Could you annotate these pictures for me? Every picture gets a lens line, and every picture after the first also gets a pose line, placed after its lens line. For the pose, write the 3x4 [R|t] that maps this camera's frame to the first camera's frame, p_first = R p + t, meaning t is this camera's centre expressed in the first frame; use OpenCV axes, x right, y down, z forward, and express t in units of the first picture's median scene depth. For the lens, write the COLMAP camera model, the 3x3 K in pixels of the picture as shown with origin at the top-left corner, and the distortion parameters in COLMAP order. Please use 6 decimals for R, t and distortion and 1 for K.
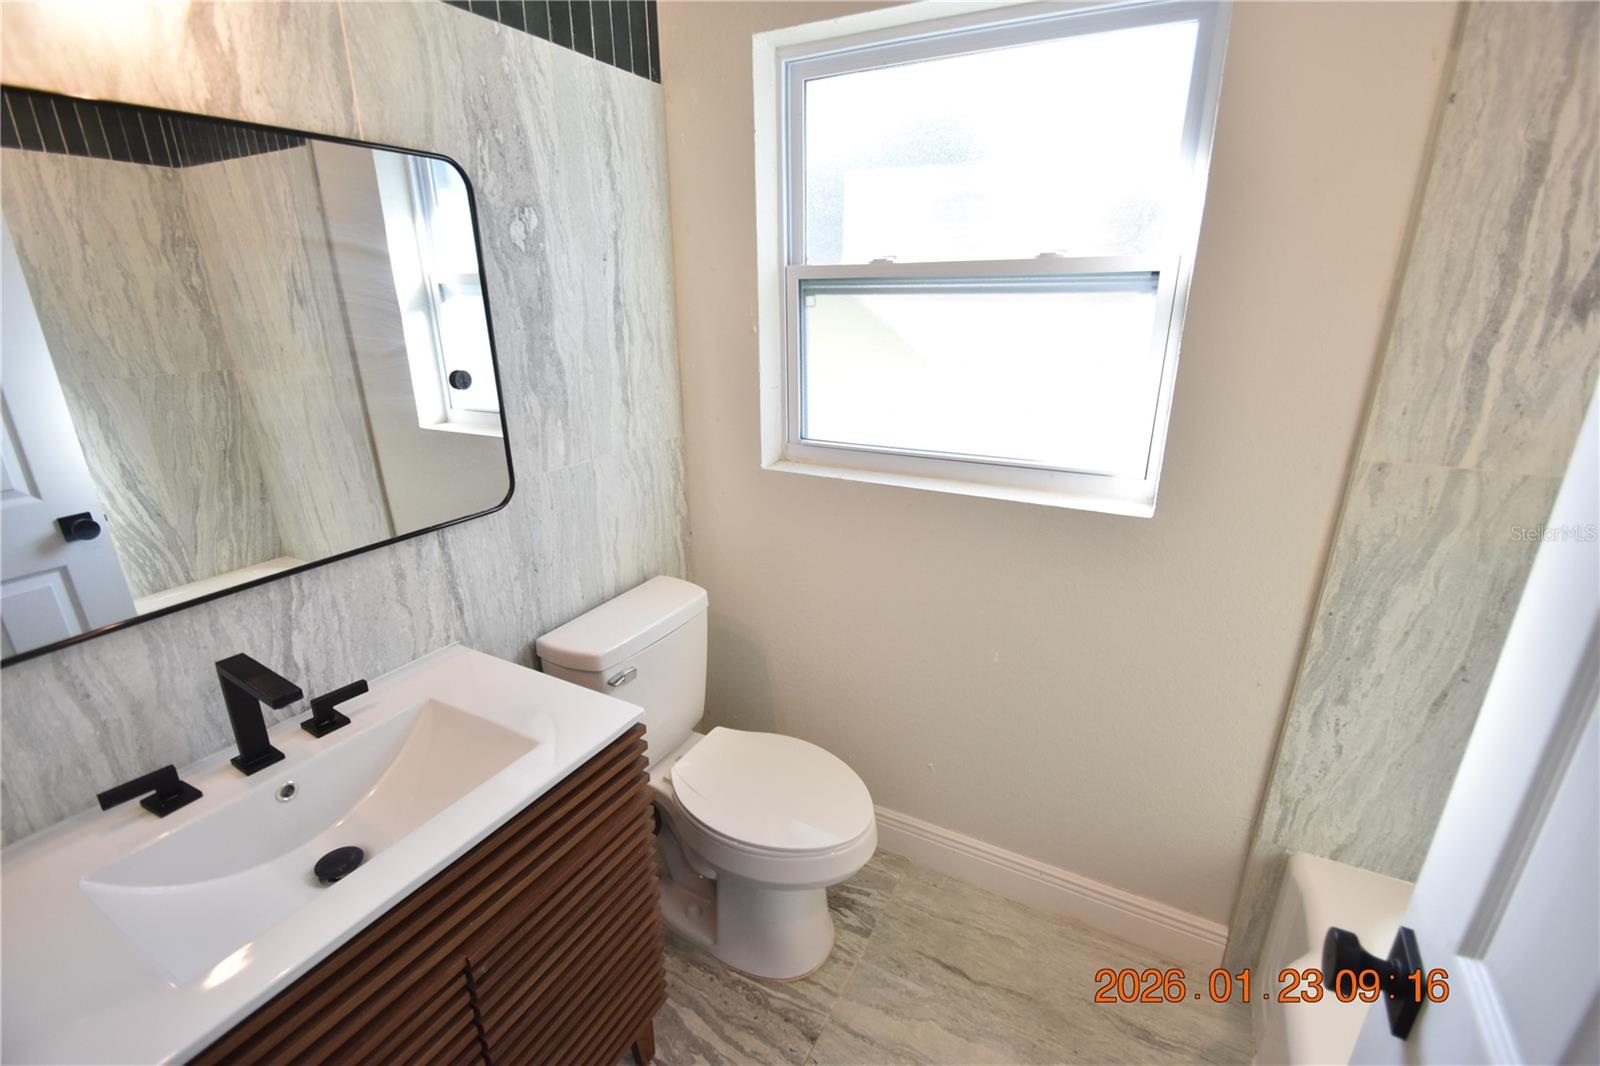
lens RADIAL K [[700.4, 0, 797.7], [0, 700.4, 541.1], [0, 0, 1]] dist [0.022321, -0.021171]
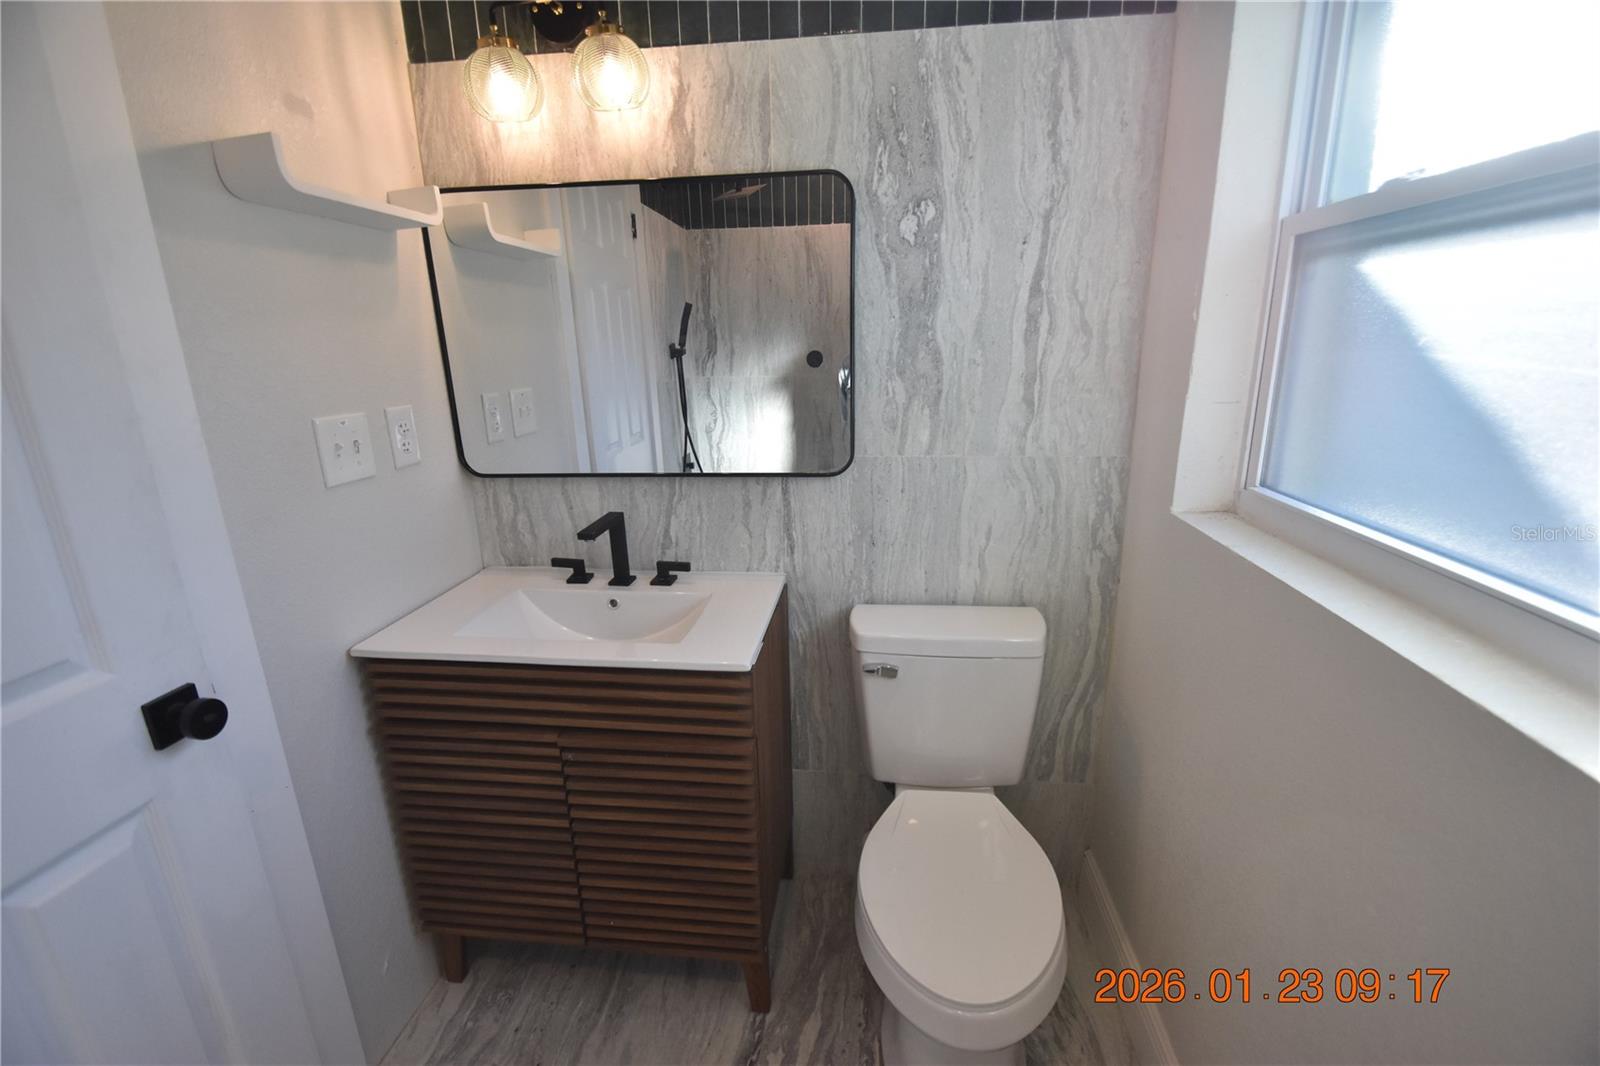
lens RADIAL K [[700.4, 0, 797.7], [0, 700.4, 541.1], [0, 0, 1]] dist [0.022321, -0.021171]
pose [[0.372770, 0.250987, -0.893335, 0.581885], [-0.288319, 0.946402, 0.145588, -0.091571], [0.881995, 0.203295, 0.425155, 0.478260]]
